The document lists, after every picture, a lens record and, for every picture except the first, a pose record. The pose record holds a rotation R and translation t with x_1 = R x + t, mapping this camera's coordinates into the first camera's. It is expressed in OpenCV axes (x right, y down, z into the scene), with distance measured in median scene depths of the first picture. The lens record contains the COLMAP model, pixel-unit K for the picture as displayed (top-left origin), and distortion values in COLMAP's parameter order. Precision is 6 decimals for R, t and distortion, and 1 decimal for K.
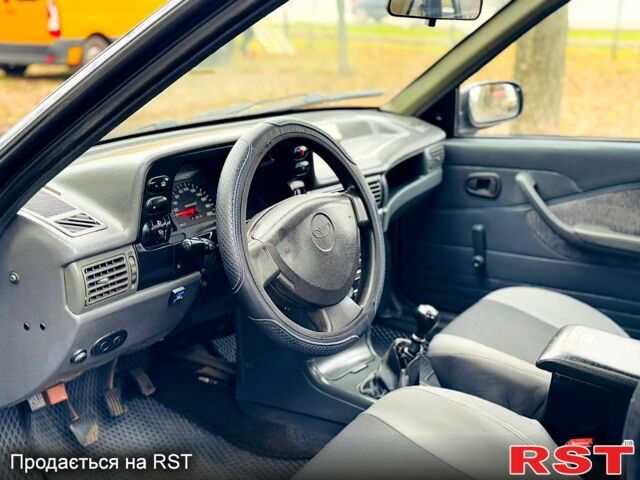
lens RADIAL K [[787.9, 0, 320.0], [0, 787.9, 240.0], [0, 0, 1]] dist [0.095886, -0.044425]
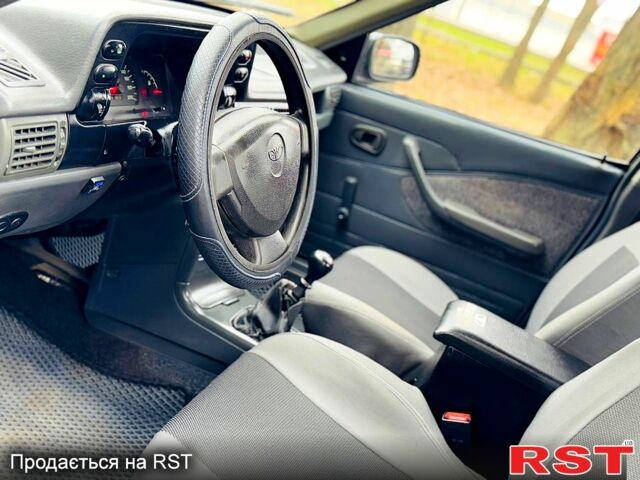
lens RADIAL K [[787.9, 0, 320.0], [0, 787.9, 240.0], [0, 0, 1]] dist [0.095886, -0.044425]
pose [[0.928905, 0.211318, 0.304104, -0.159143], [-0.237721, 0.969933, 0.052138, 0.019928], [-0.283943, -0.120723, 0.951211, 0.095913]]
